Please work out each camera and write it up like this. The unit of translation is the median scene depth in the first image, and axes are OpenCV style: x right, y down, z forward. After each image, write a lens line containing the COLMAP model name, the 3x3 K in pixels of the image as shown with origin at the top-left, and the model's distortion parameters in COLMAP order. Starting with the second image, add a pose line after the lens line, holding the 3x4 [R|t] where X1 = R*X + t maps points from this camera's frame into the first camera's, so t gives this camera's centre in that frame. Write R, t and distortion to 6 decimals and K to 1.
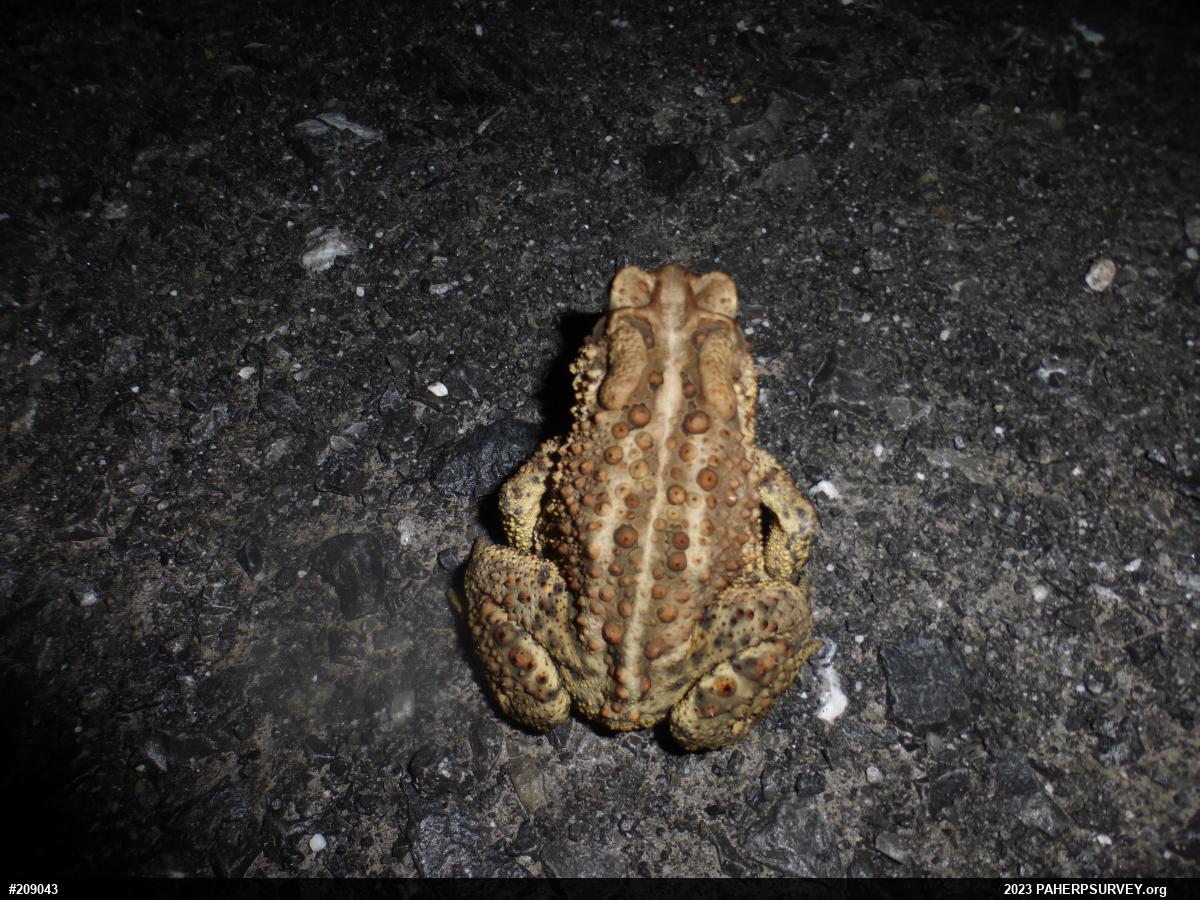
lens RADIAL K [[904.3, 0, 582.2], [0, 904.3, 449.7], [0, 0, 1]] dist [-0.008626, 0.006575]
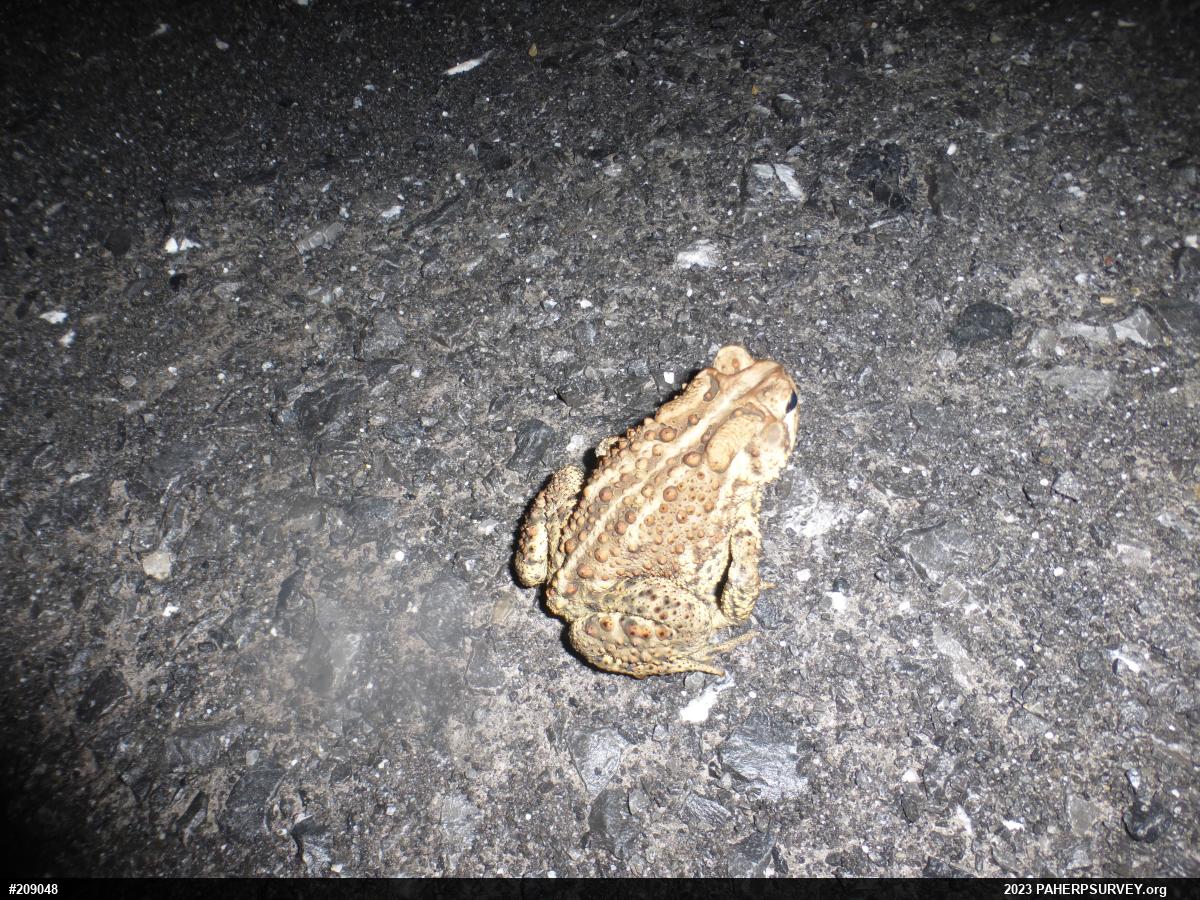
lens RADIAL K [[904.3, 0, 582.2], [0, 904.3, 449.7], [0, 0, 1]] dist [-0.008626, 0.006575]
pose [[0.685491, 0.529345, -0.499896, 0.522846], [-0.532277, 0.832816, 0.151983, -0.122056], [0.496773, 0.161900, 0.852646, -0.211680]]
